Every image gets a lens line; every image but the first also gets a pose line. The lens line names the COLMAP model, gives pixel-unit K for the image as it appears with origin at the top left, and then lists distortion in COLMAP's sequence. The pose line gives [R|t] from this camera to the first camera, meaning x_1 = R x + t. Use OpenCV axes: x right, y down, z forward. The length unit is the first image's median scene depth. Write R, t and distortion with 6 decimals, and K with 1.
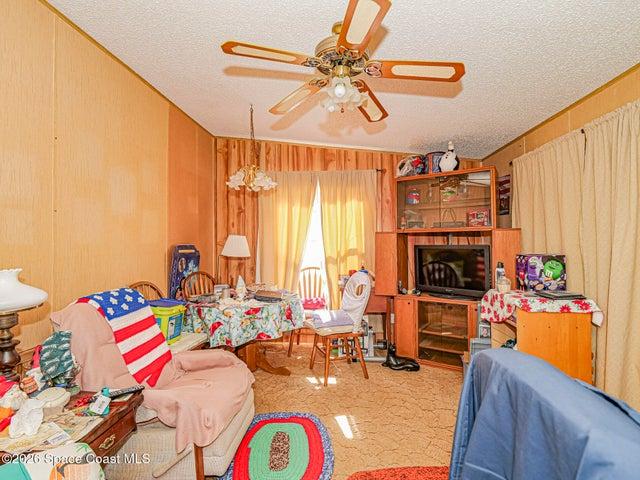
lens RADIAL K [[305.1, 0, 320.0], [0, 305.1, 240.0], [0, 0, 1]] dist [-0.013801, -0.000757]
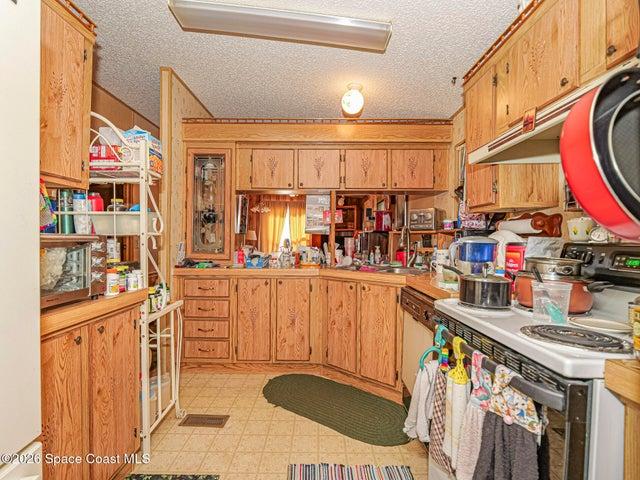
lens RADIAL K [[305.1, 0, 320.0], [0, 305.1, 240.0], [0, 0, 1]] dist [-0.013801, -0.000757]
pose [[0.997624, 0.014631, 0.067328, 0.088303], [-0.015588, 0.999784, 0.013714, 0.017026], [-0.067113, -0.014731, 0.997637, -1.332231]]
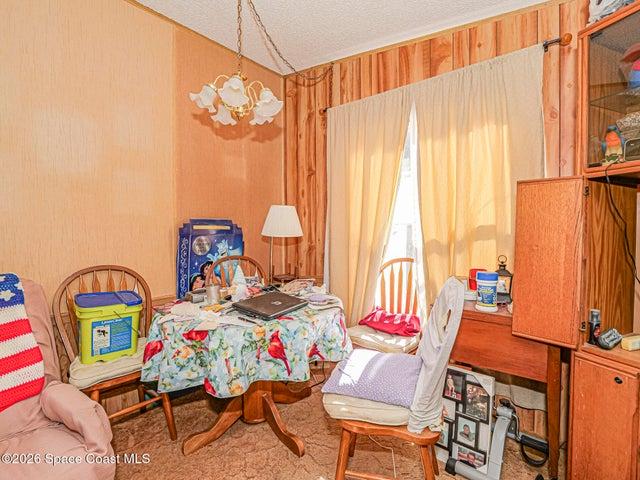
lens RADIAL K [[305.1, 0, 320.0], [0, 305.1, 240.0], [0, 0, 1]] dist [-0.013801, -0.000757]
pose [[0.825804, 0.023910, -0.563451, 0.189344], [0.002452, 0.998939, 0.045984, 0.032366], [0.563953, -0.039355, 0.824869, 0.508300]]
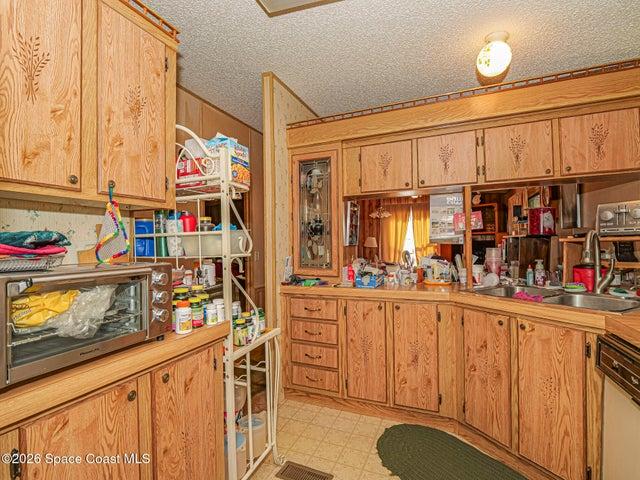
lens RADIAL K [[305.1, 0, 320.0], [0, 305.1, 240.0], [0, 0, 1]] dist [-0.013801, -0.000757]
pose [[0.943339, -0.010698, -0.331658, 0.100567], [0.012077, 0.999925, 0.002097, -0.004879], [0.331610, -0.005984, 0.943397, -1.169729]]
